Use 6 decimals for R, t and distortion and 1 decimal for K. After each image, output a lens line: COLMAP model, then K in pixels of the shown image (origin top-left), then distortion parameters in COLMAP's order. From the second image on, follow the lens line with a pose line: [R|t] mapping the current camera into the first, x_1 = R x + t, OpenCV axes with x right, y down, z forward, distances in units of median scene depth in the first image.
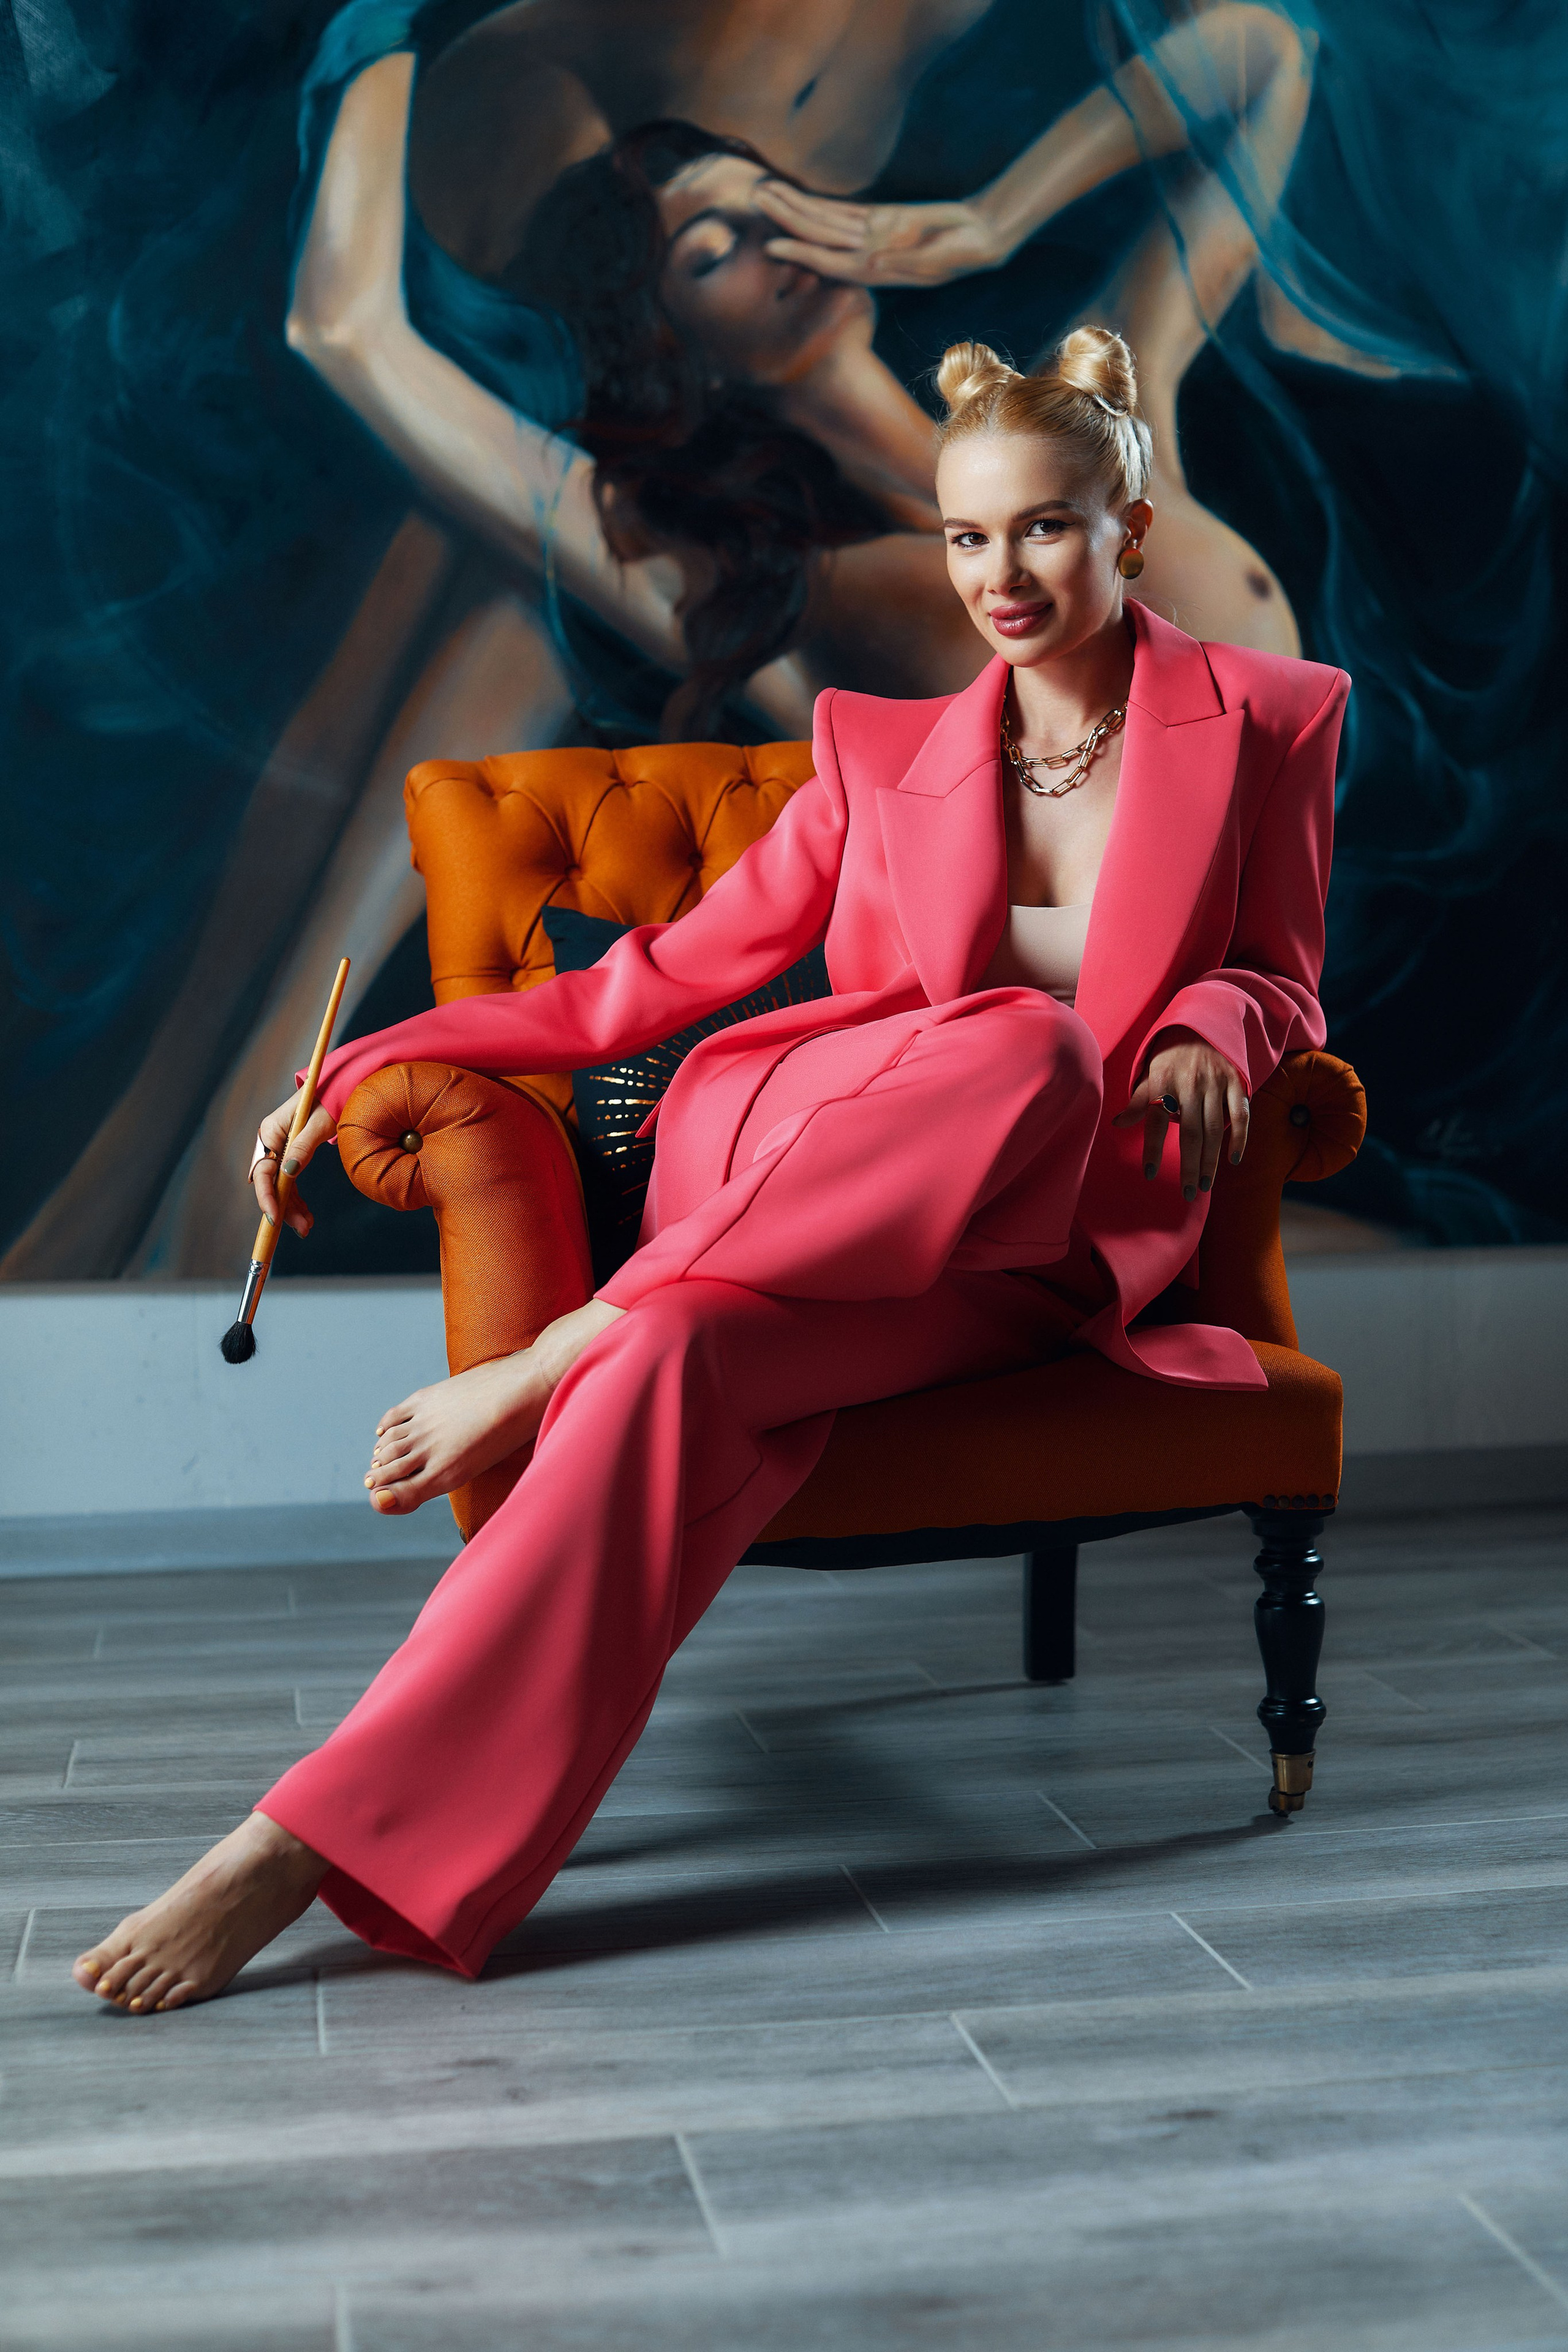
lens RADIAL K [[3418.0, 0, 755.6], [0, 3418.0, 1177.0], [0, 0, 1]] dist [-0.174676, 0.344672]
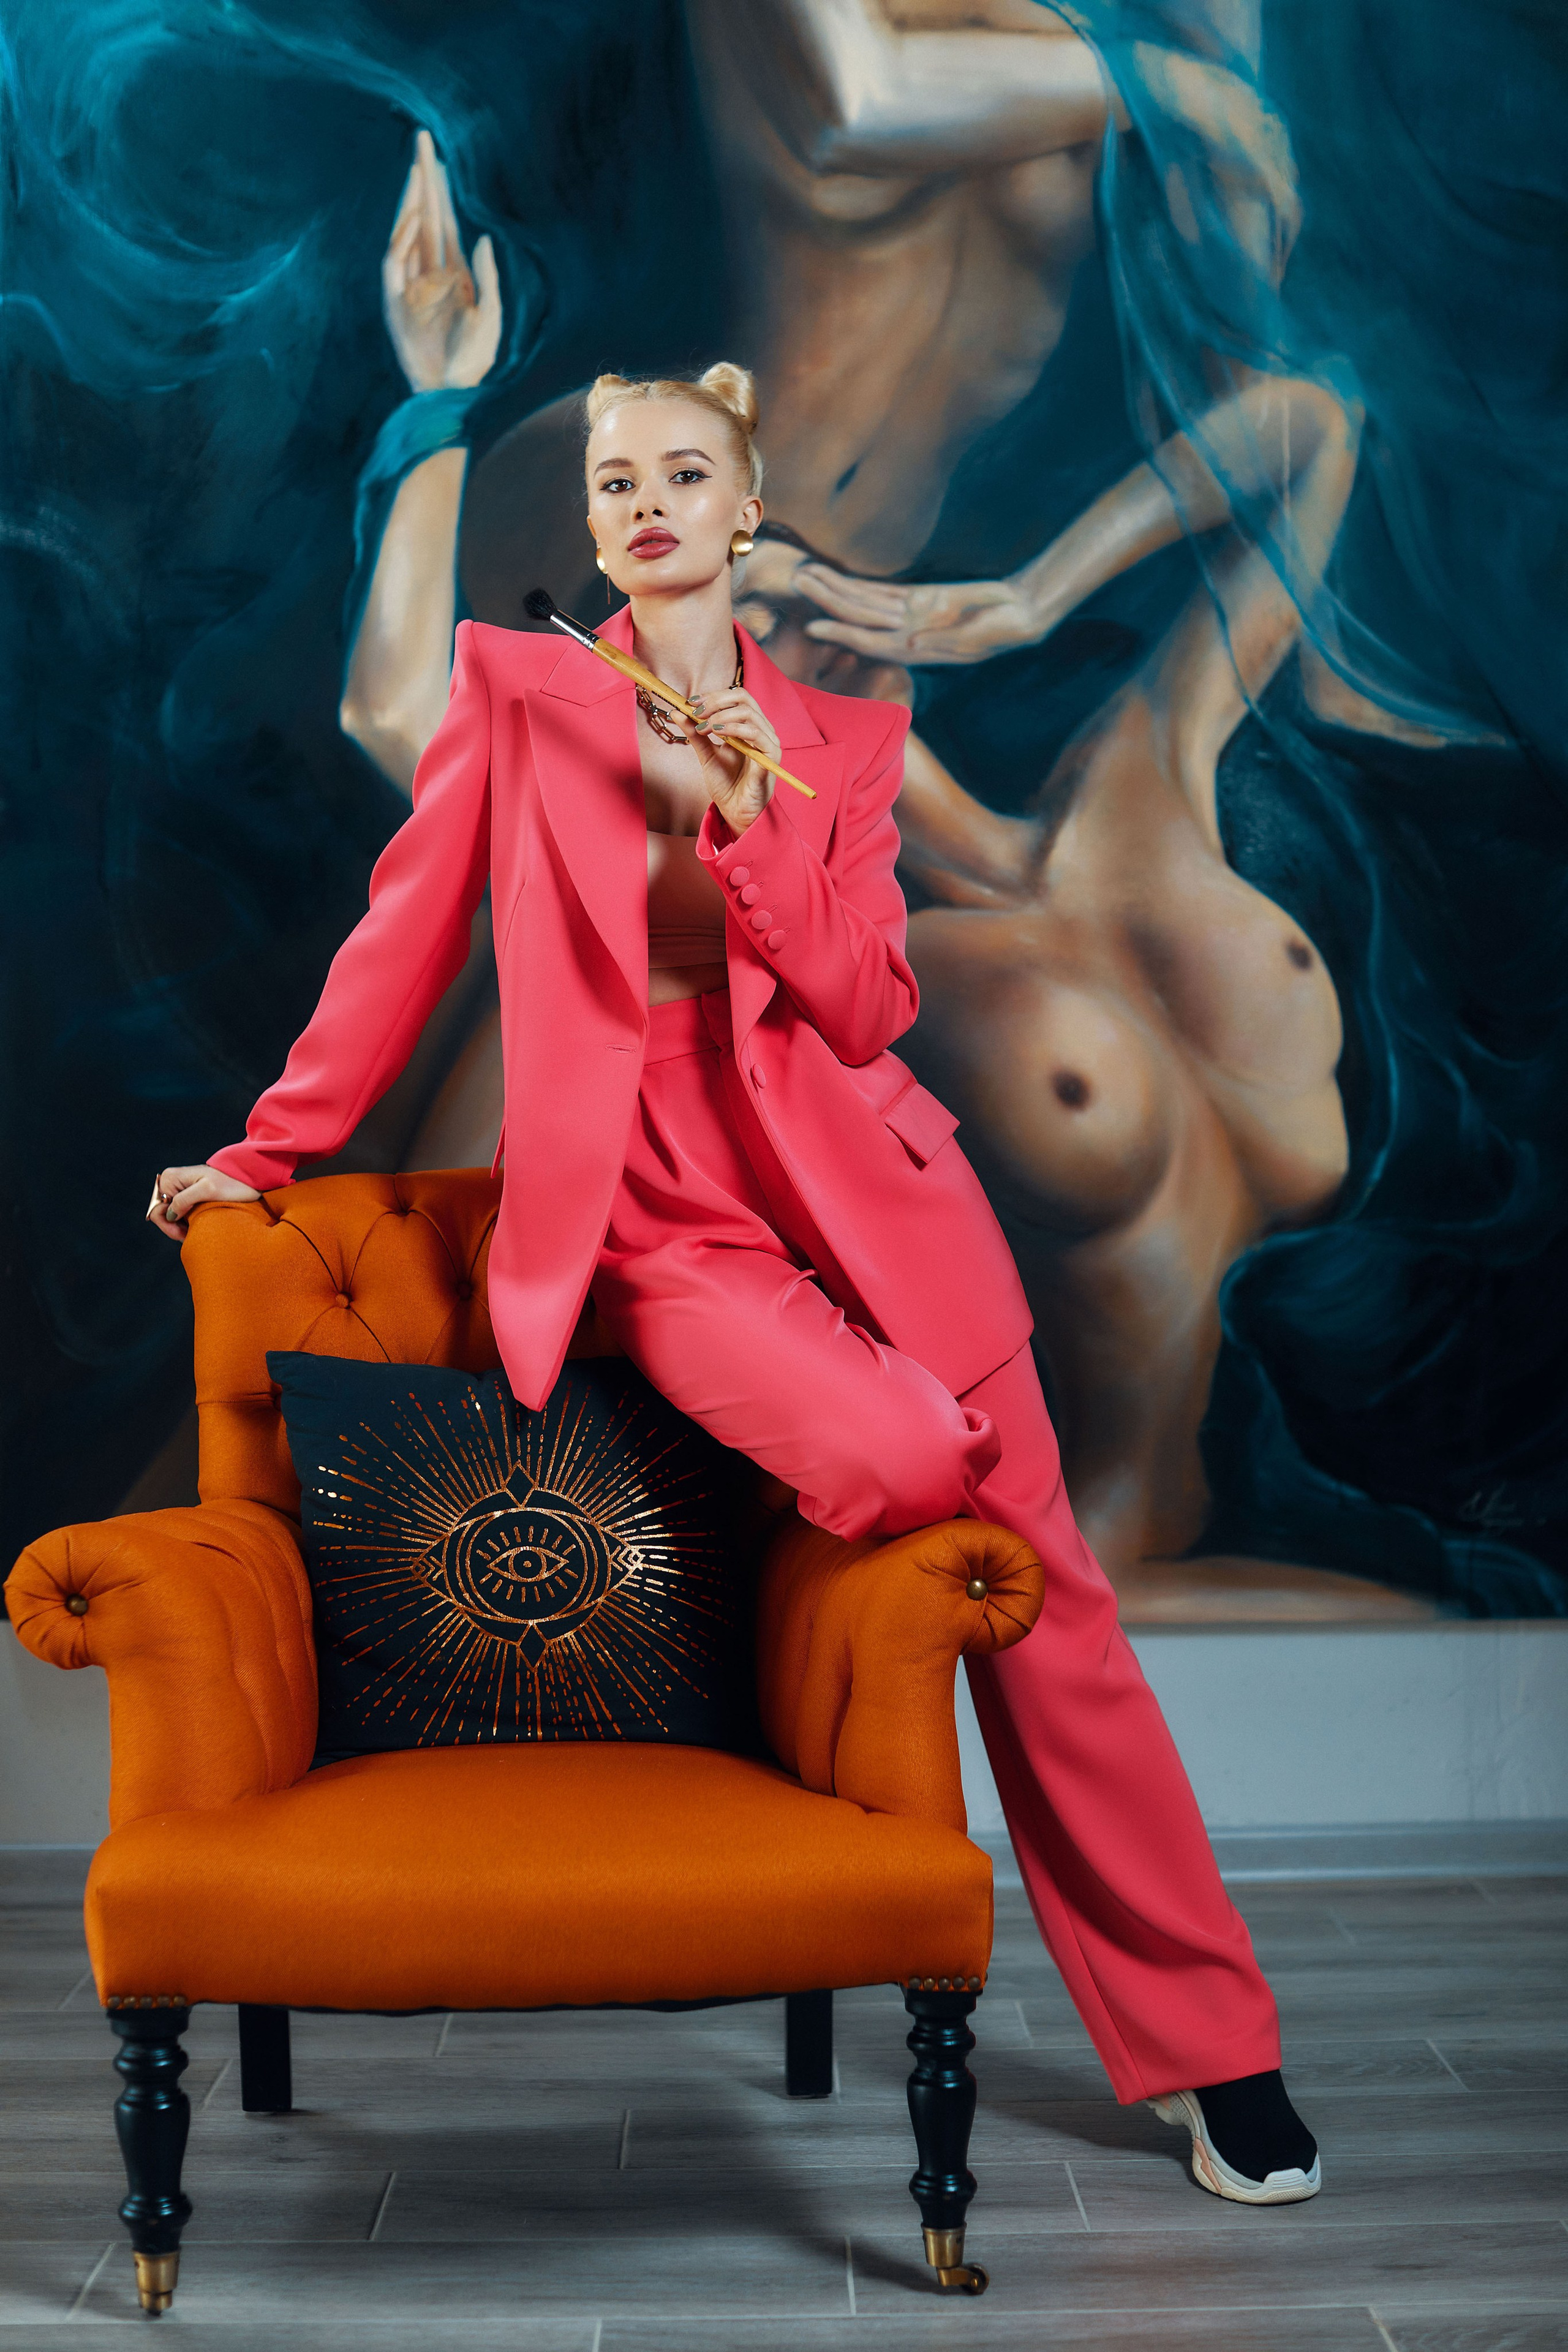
lens RADIAL K [[3418.0, 0, 755.6], [0, 3418.0, 1177.0], [0, 0, 1]] dist [-0.174676, 0.344672]
pose [[0.990043, 0.014282, -0.140042, 0.132632], [-0.020140, 0.998977, -0.040500, -0.066011], [0.139321, 0.042917, 0.989317, -0.014922]]
